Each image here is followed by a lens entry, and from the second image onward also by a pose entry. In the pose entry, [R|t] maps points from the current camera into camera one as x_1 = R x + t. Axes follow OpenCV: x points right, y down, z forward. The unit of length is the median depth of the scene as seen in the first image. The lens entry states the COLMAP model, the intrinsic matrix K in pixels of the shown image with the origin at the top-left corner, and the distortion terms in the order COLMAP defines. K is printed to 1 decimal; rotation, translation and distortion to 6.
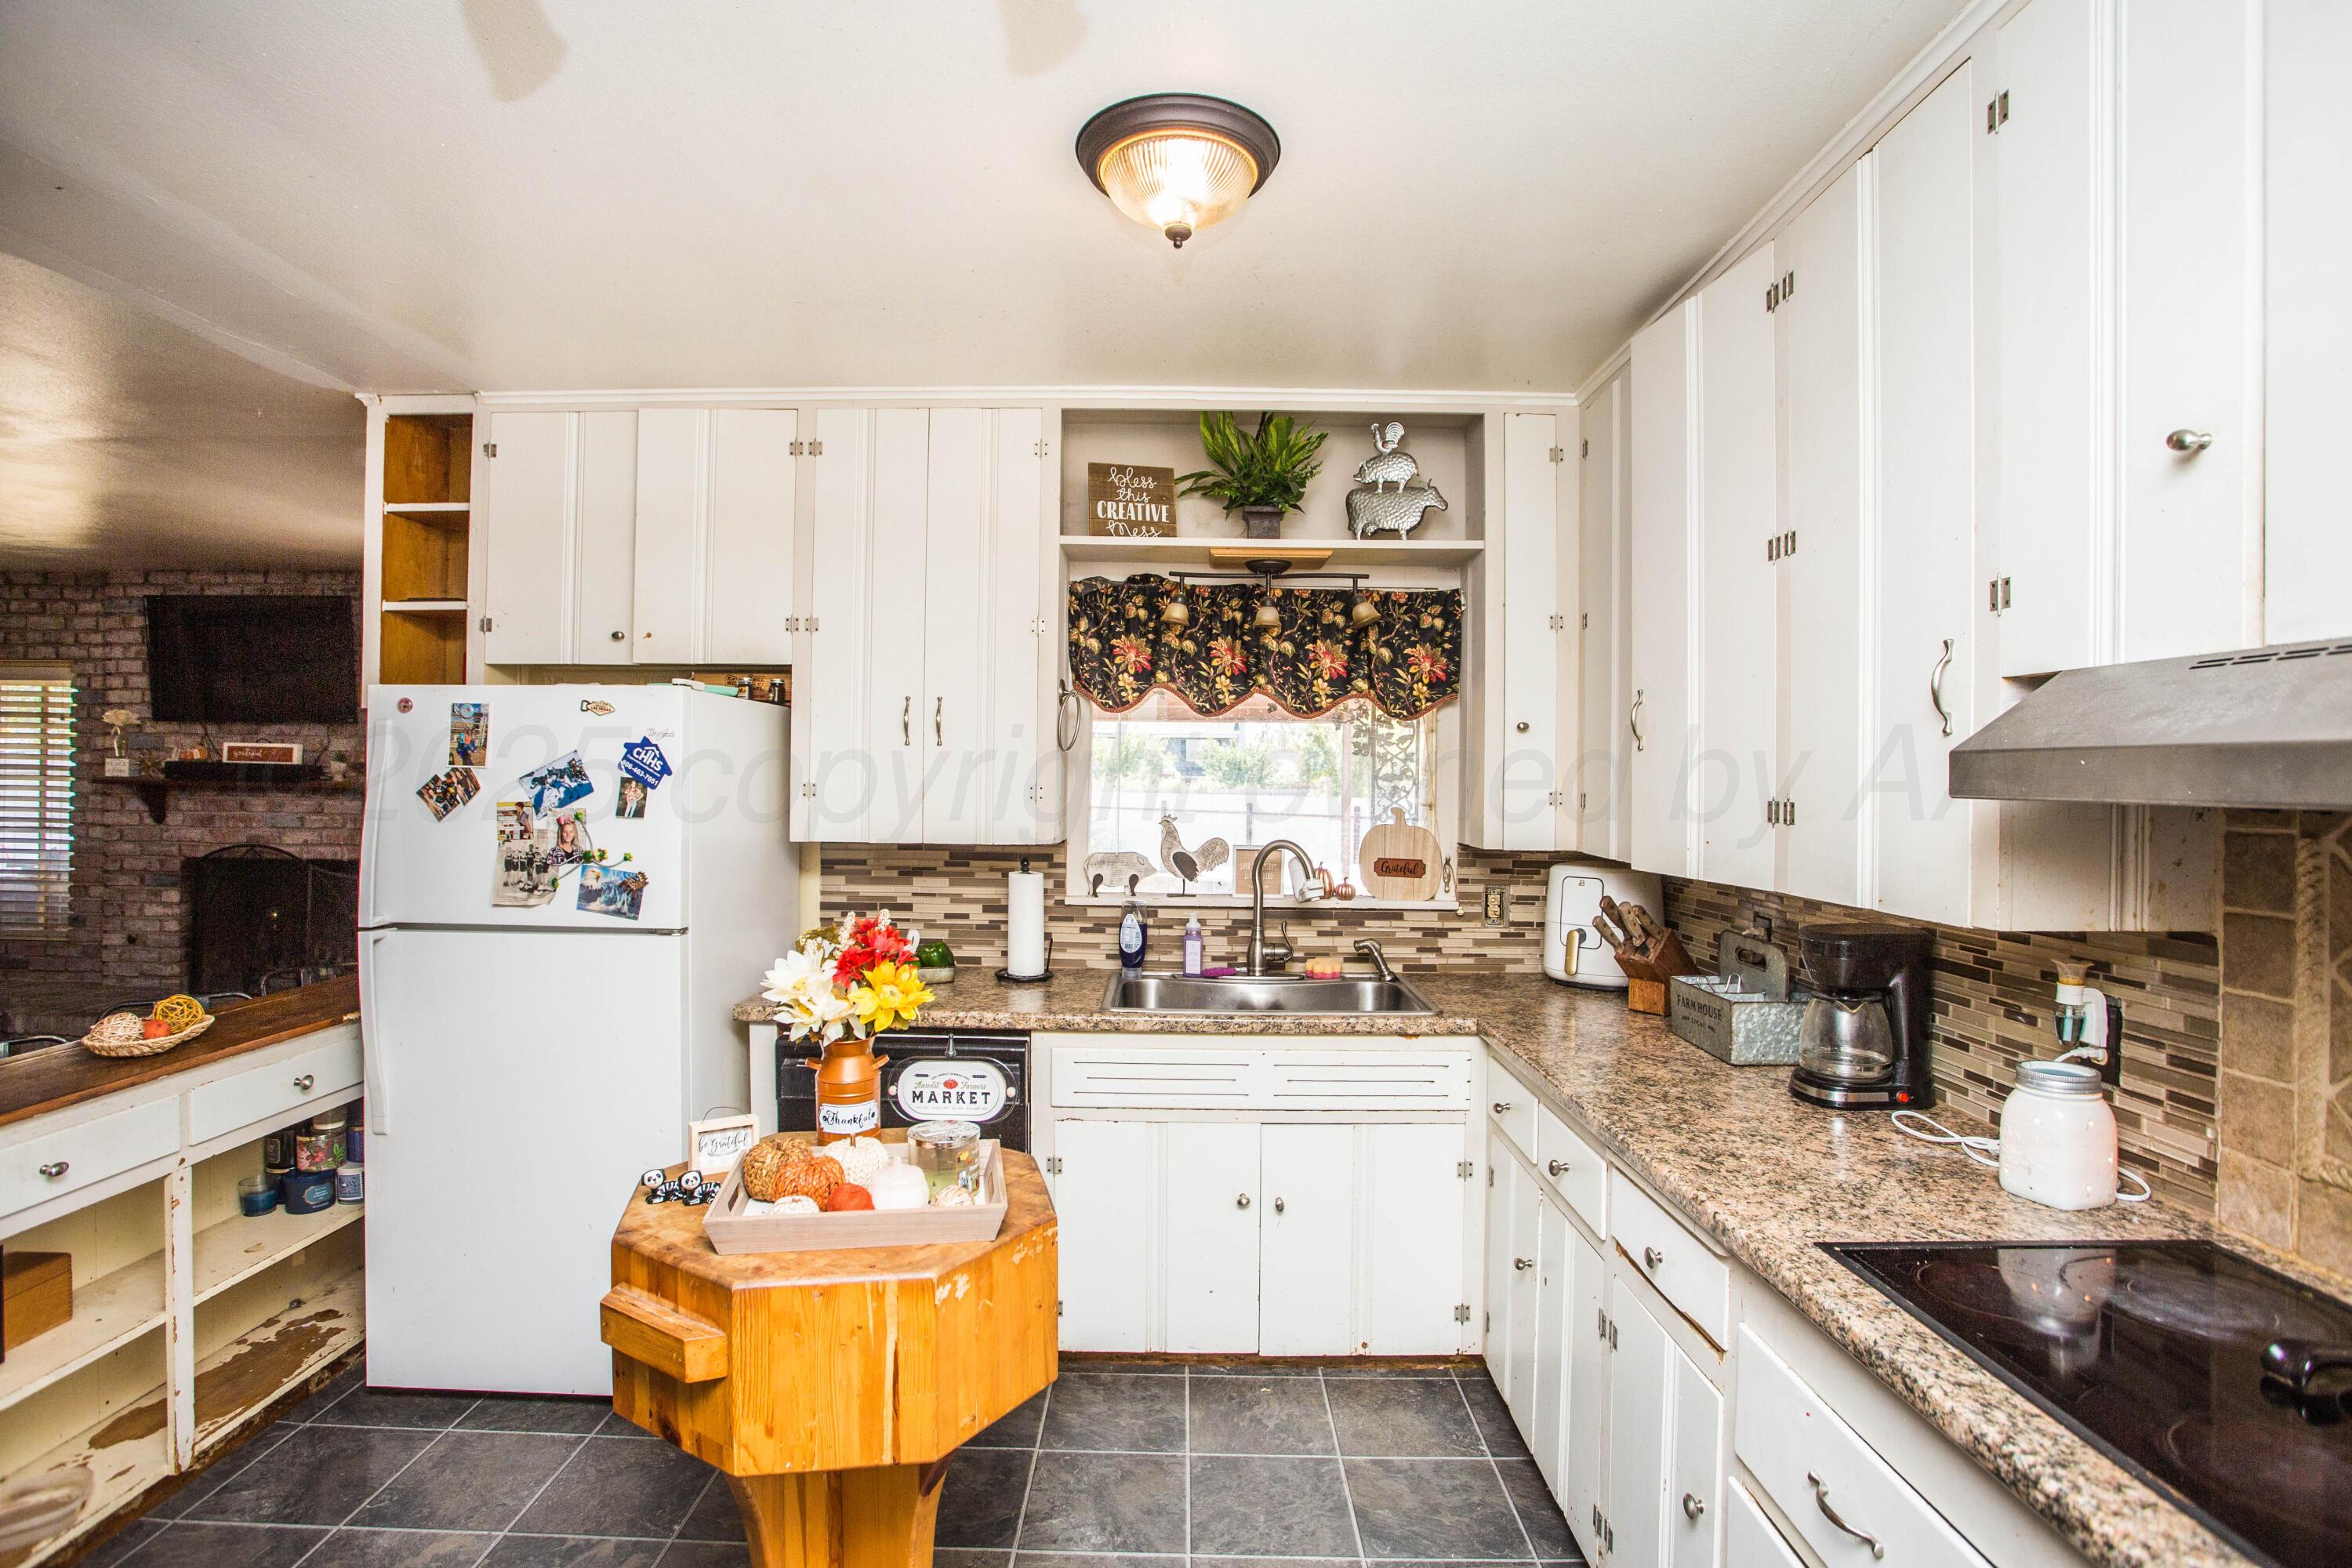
lens RADIAL K [[1144.2, 0, 1167.9], [0, 1144.2, 778.1], [0, 0, 1]] dist [-0.077962, 0.032311]
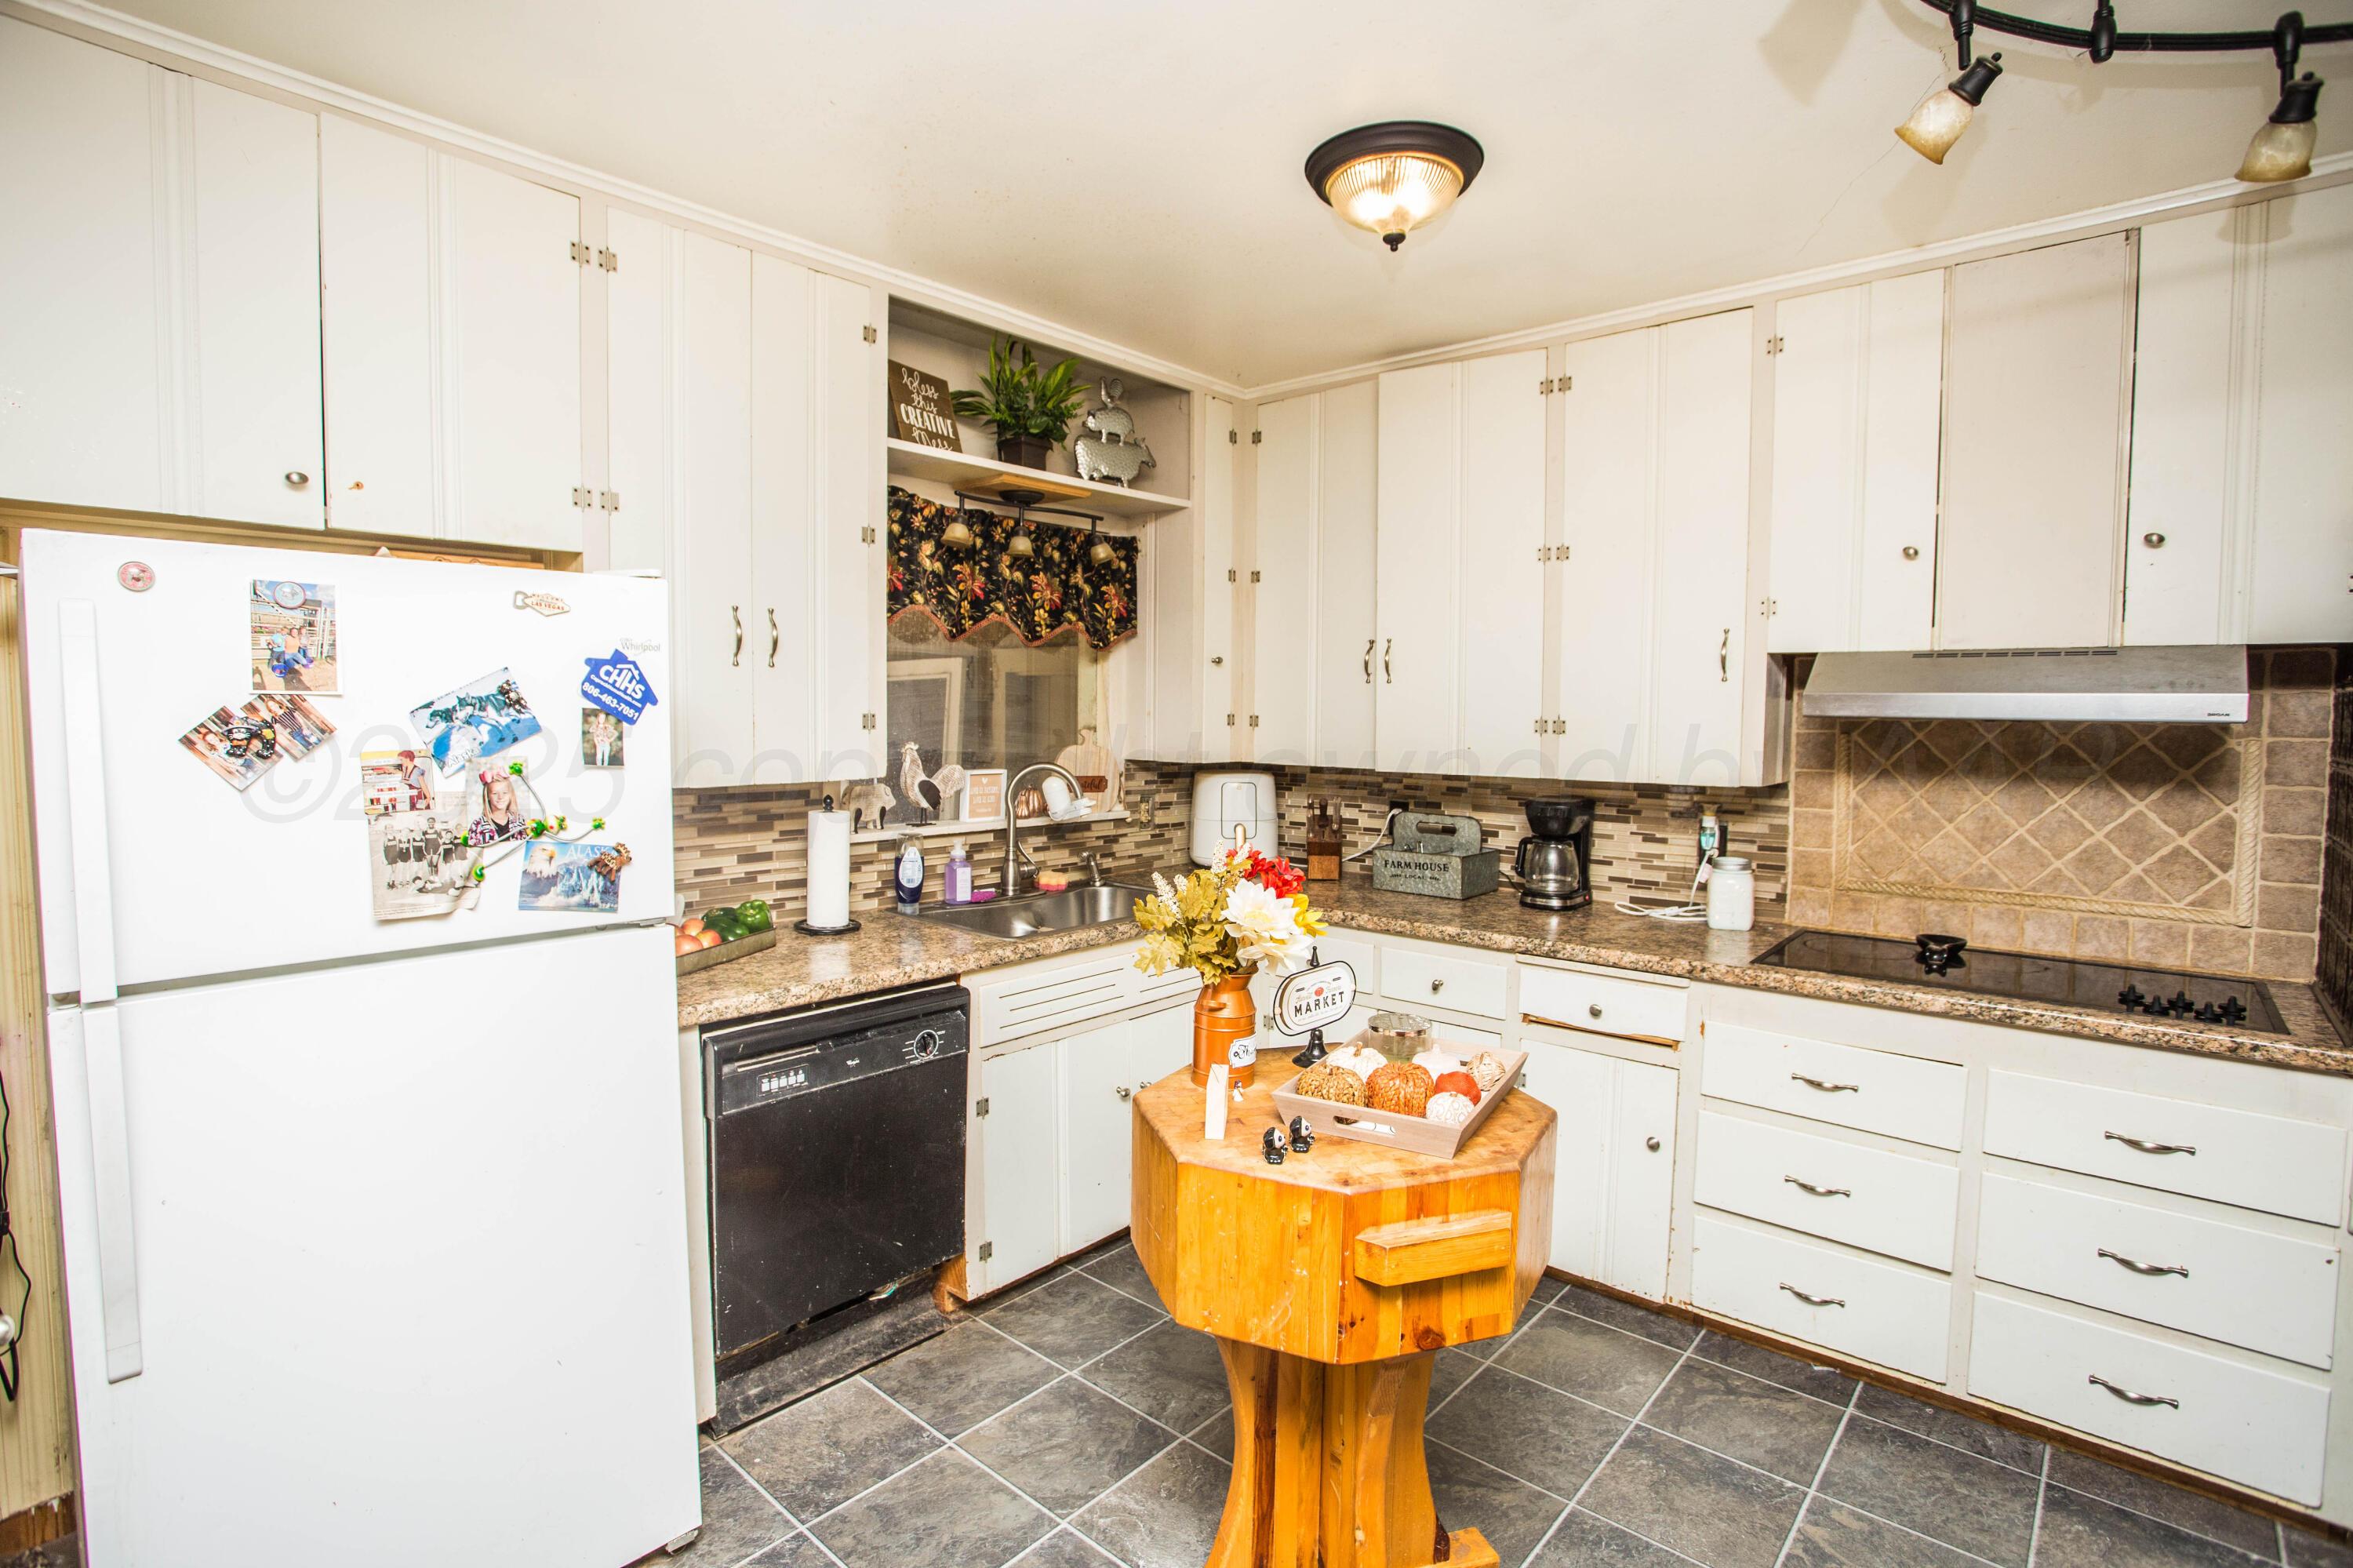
lens RADIAL K [[1131.5, 0, 1169.8], [0, 1131.5, 780.2], [0, 0, 1]] dist [-0.080320, 0.031464]
pose [[0.660494, -0.053922, 0.748892, -0.618613], [0.000406, 0.997443, 0.071460, -0.004206], [-0.750831, -0.046895, 0.658828, 0.234451]]
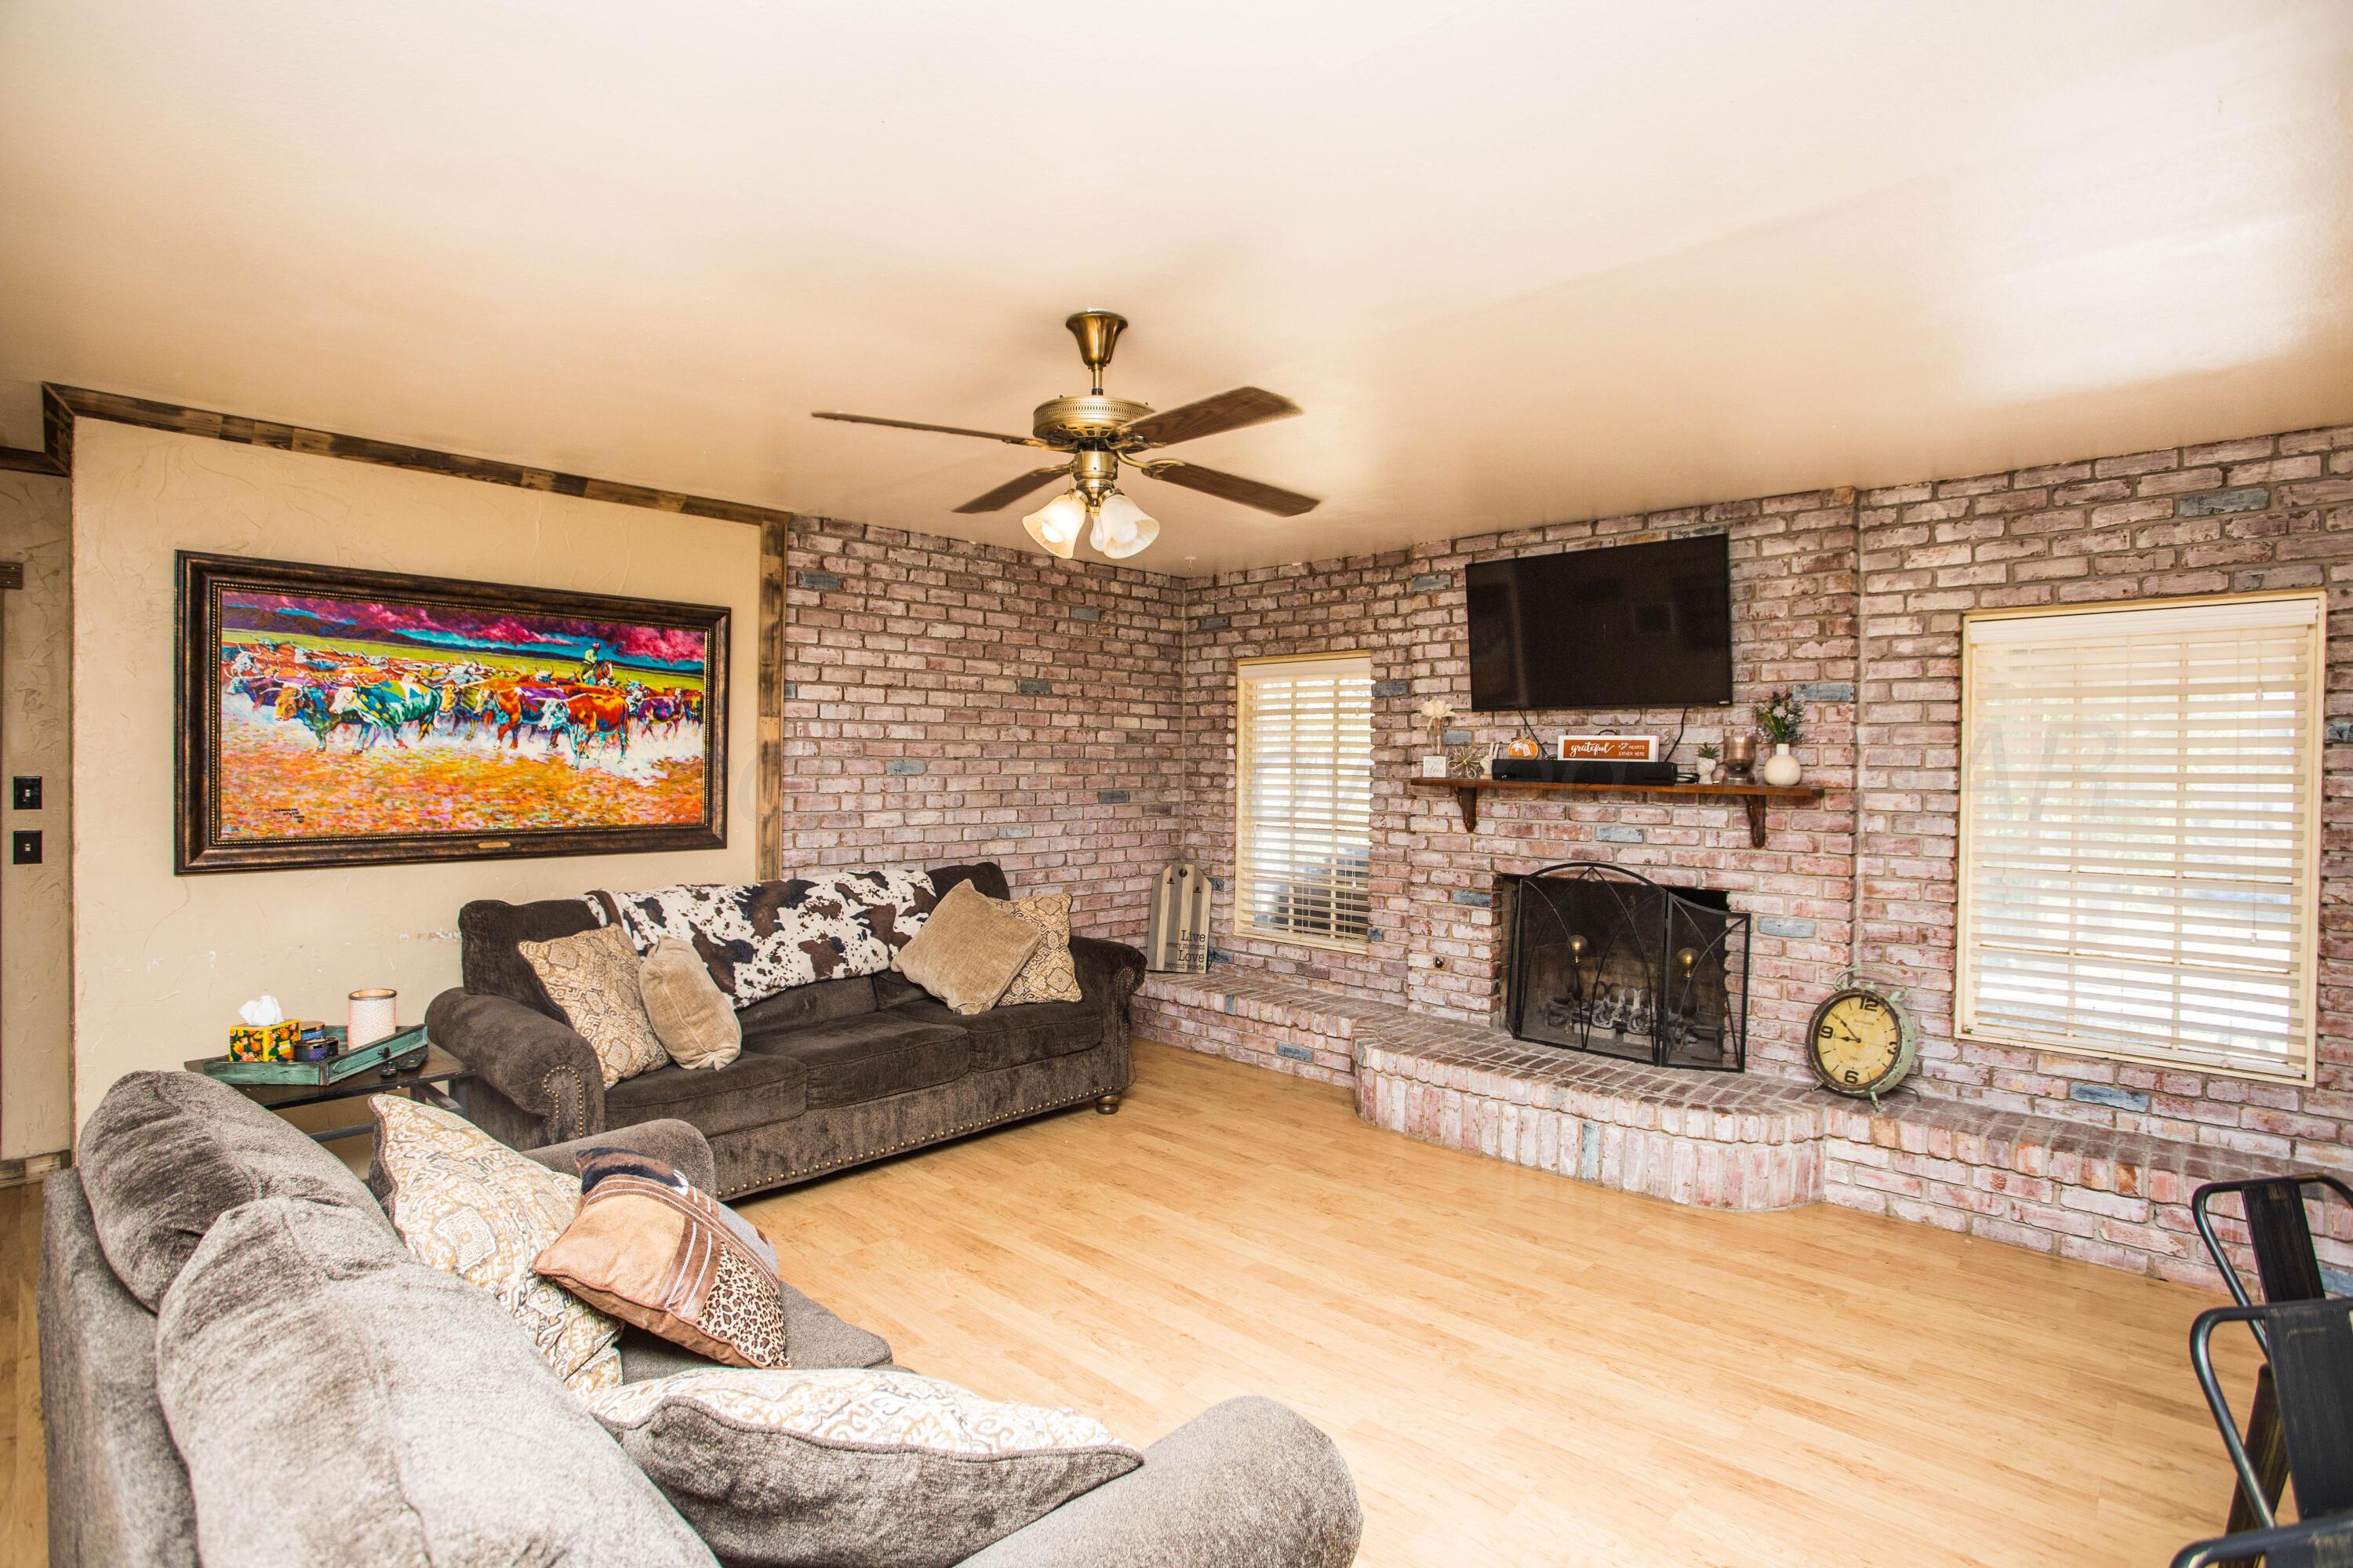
lens RADIAL K [[1144.7, 0, 1168.4], [0, 1144.7, 778.1], [0, 0, 1]] dist [-0.077962, 0.032311]
pose [[0.734569, 0.003277, -0.678526, -0.959201], [0.001365, 0.999979, 0.006308, -0.013007], [0.678533, -0.005560, 0.734549, 0.363027]]
